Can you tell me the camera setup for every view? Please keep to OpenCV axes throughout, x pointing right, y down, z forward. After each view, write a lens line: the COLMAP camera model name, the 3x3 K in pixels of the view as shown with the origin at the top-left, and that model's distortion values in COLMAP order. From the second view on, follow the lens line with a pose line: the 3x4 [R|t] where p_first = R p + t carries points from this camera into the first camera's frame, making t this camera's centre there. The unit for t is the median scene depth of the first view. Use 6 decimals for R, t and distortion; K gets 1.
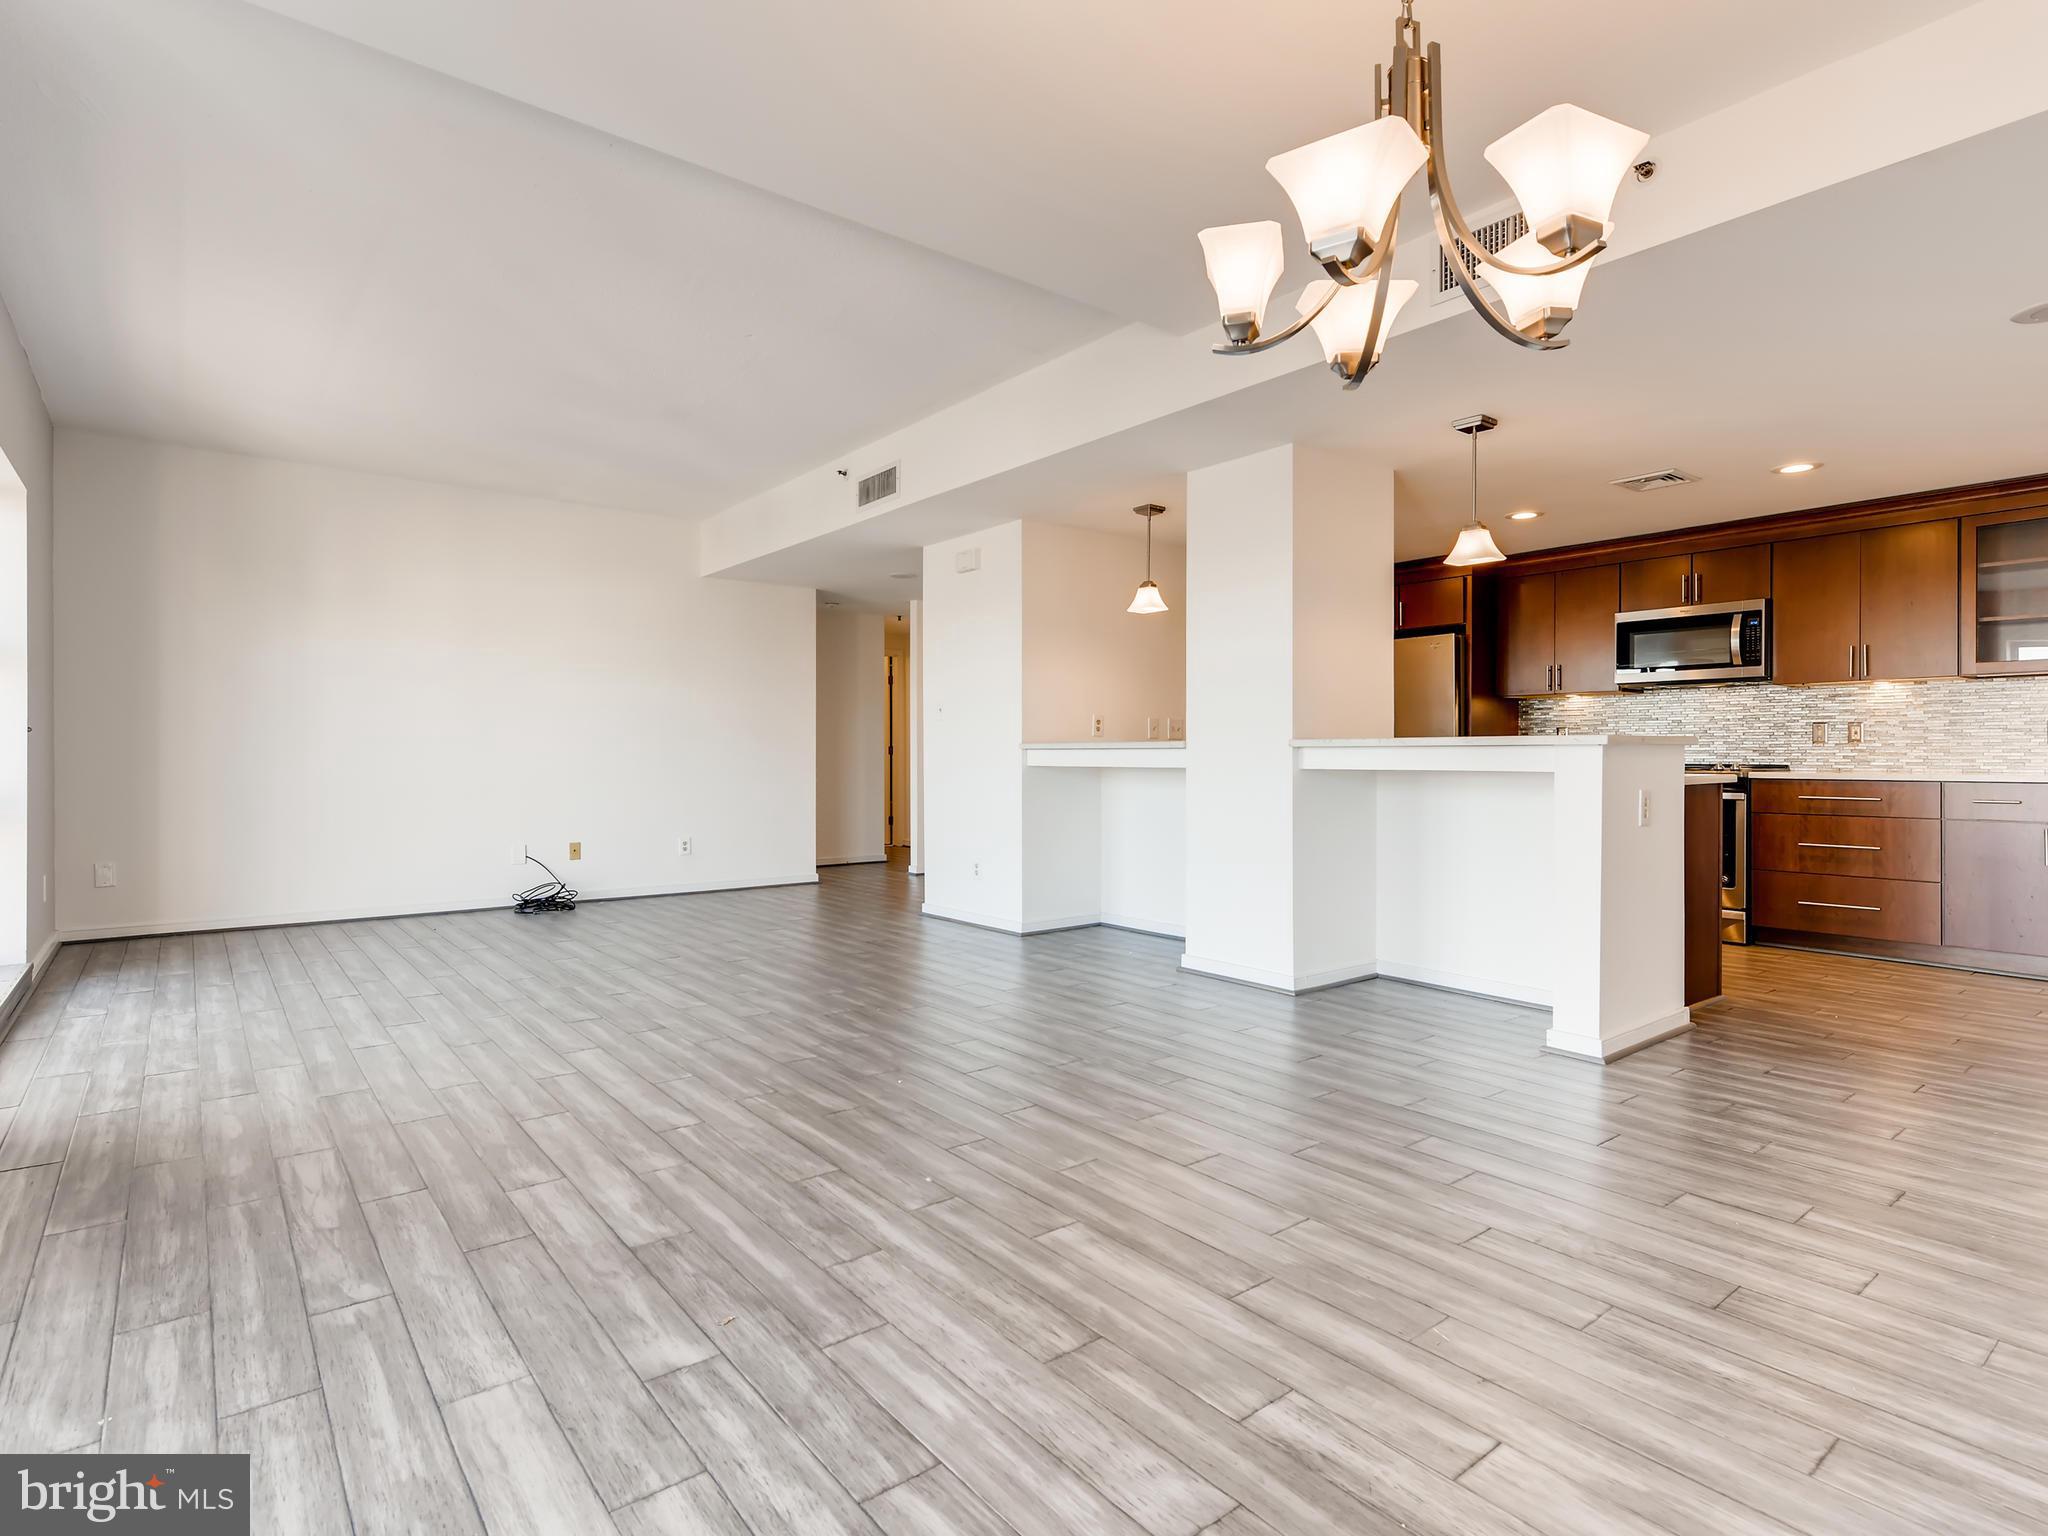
lens RADIAL K [[1062.6, 0, 1022.3], [0, 1062.6, 758.8], [0, 0, 1]] dist [0.014319, -0.004269]
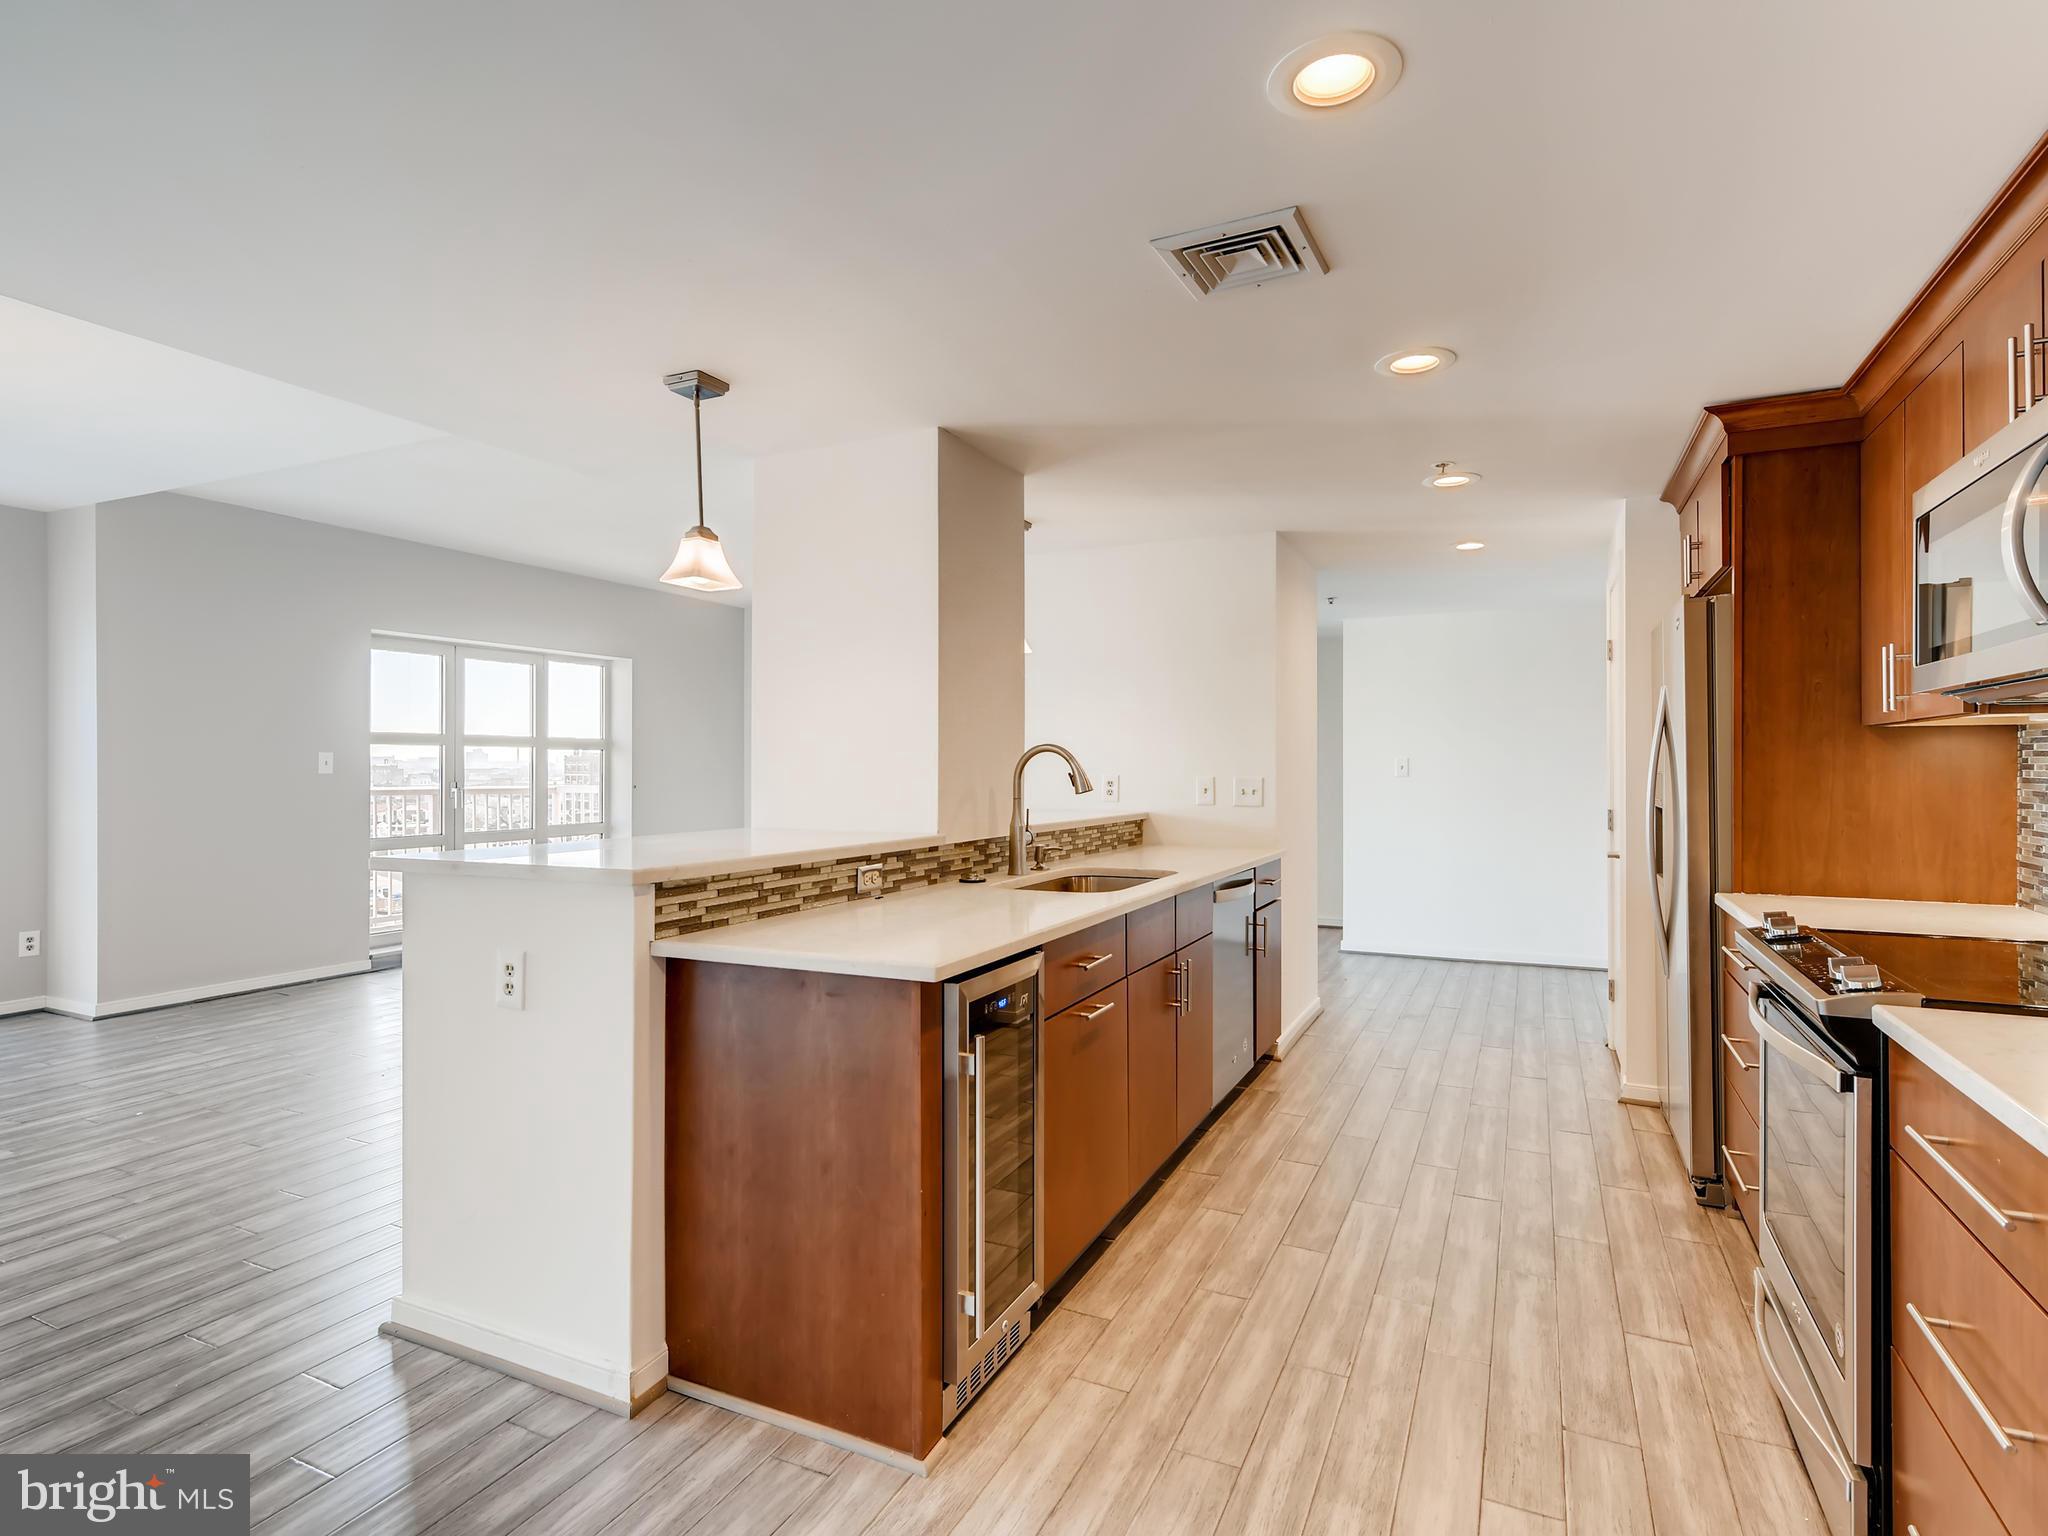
lens RADIAL K [[1062.6, 0, 1035.5], [0, 1062.6, 759.5], [0, 0, 1]] dist [0.014319, -0.004269]
pose [[0.436519, -0.004120, -0.899686, 0.816022], [-0.004449, 0.999967, -0.006738, -0.049726], [0.899684, 0.006944, 0.436486, 0.644536]]
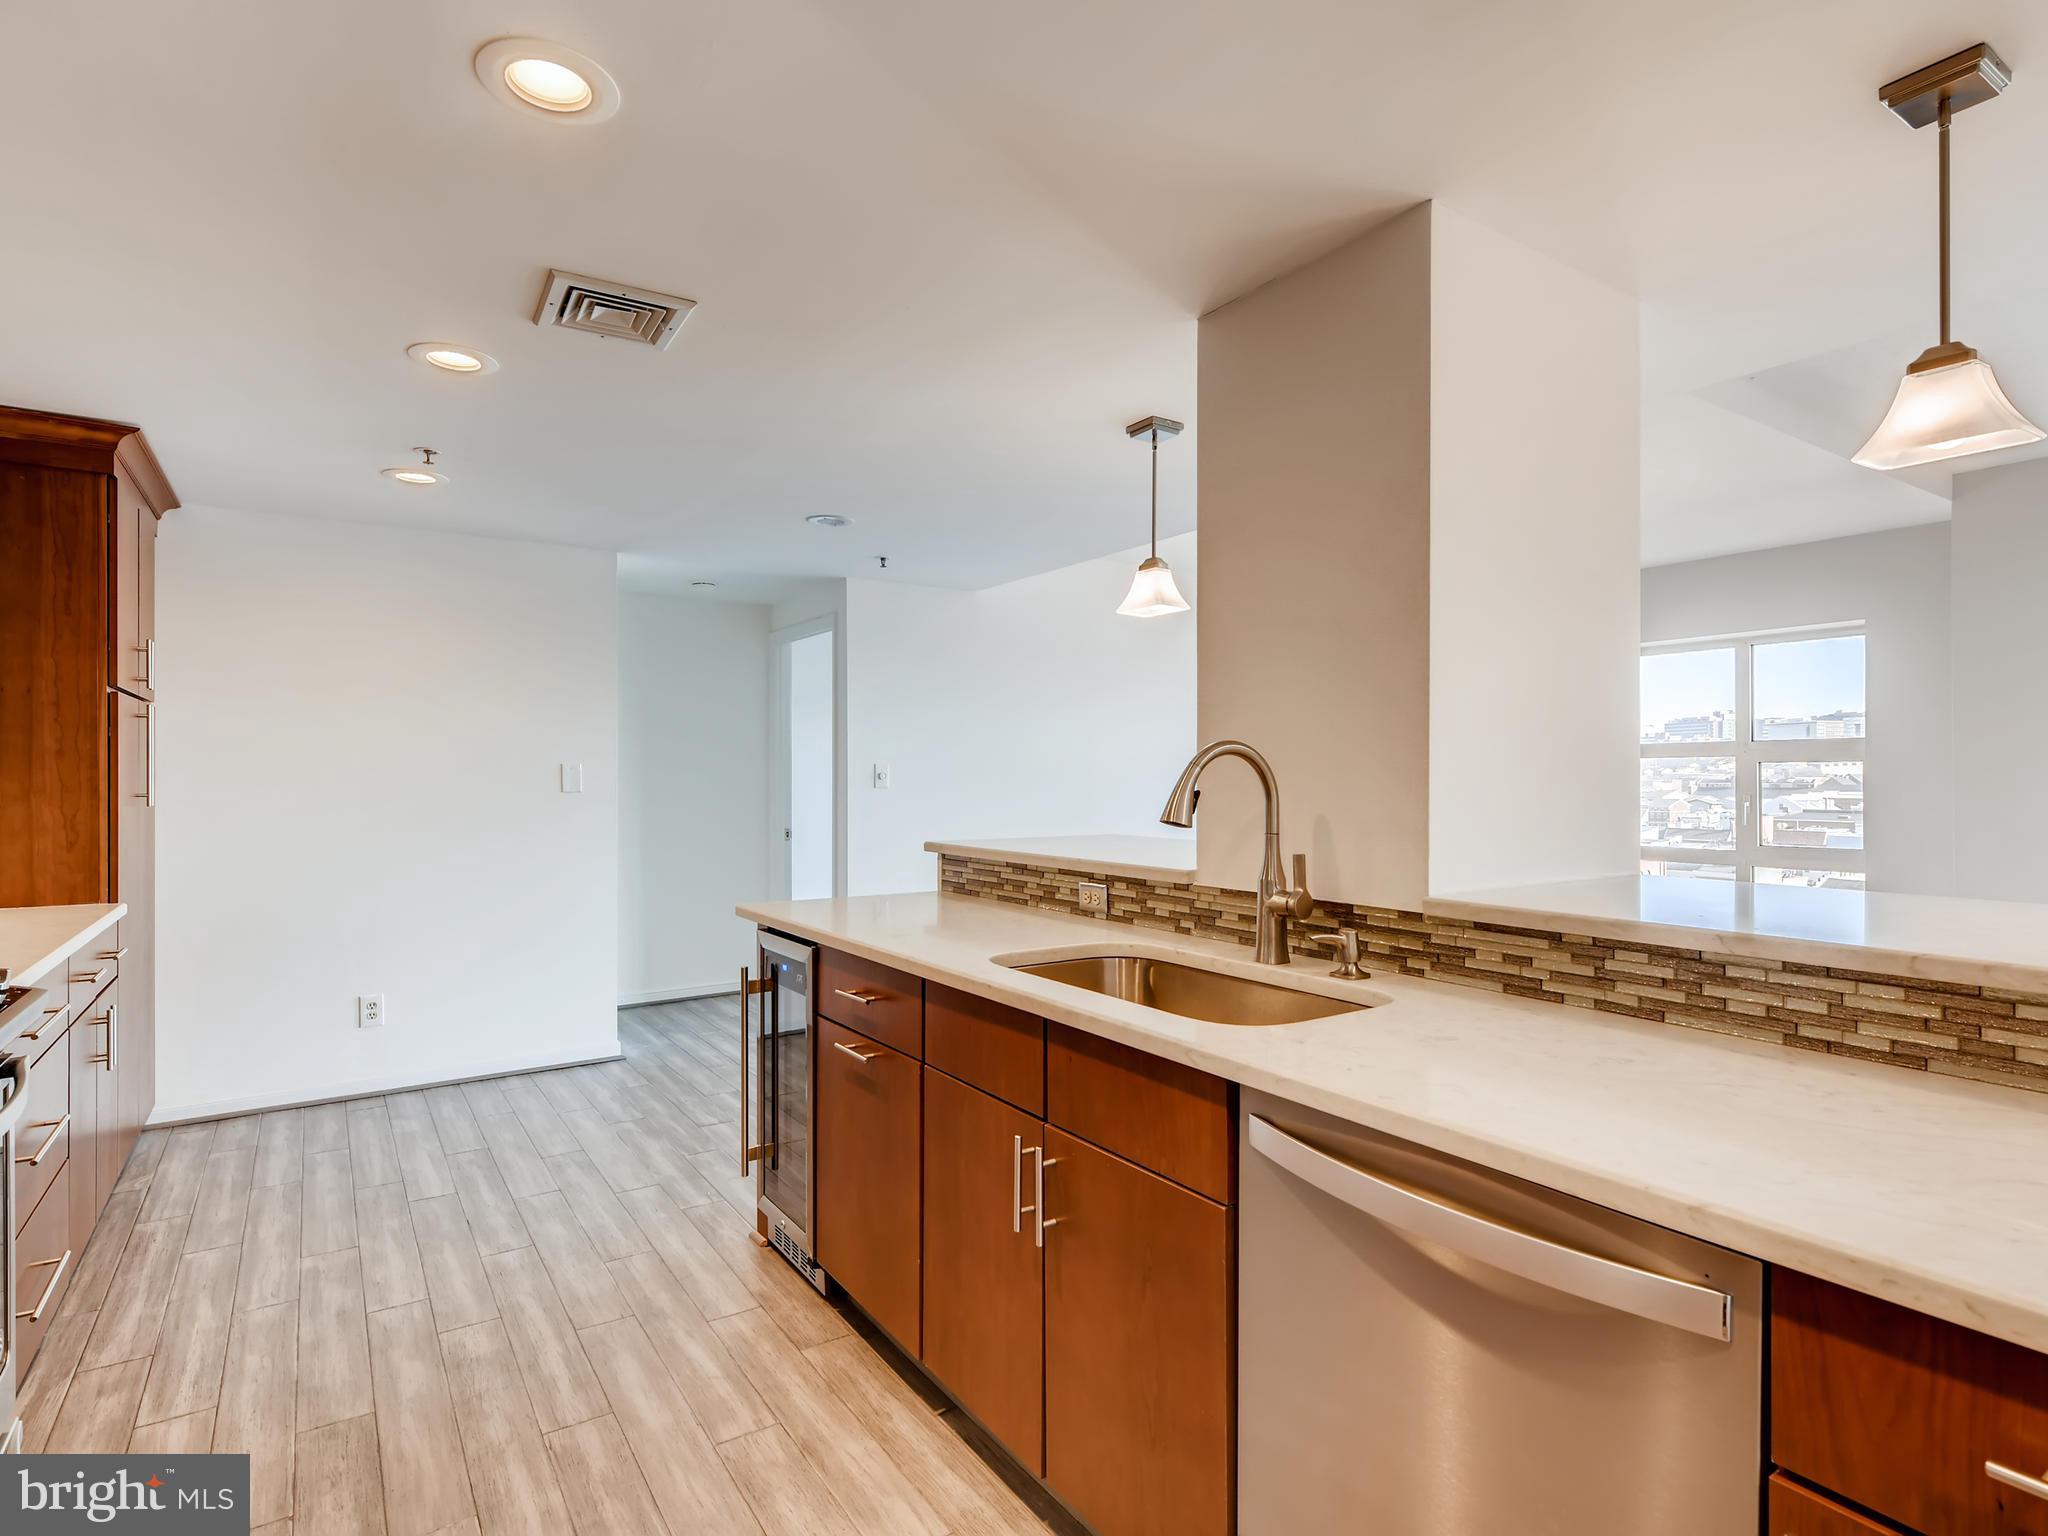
lens RADIAL K [[1062.6, 0, 1017.6], [0, 1062.6, 775.2], [0, 0, 1]] dist [0.014319, -0.004269]
pose [[-0.995442, 0.000836, 0.095369, 0.329539], [0.001180, 0.999993, 0.003543, -0.052550], [-0.095365, 0.003639, -0.995436, 1.251259]]
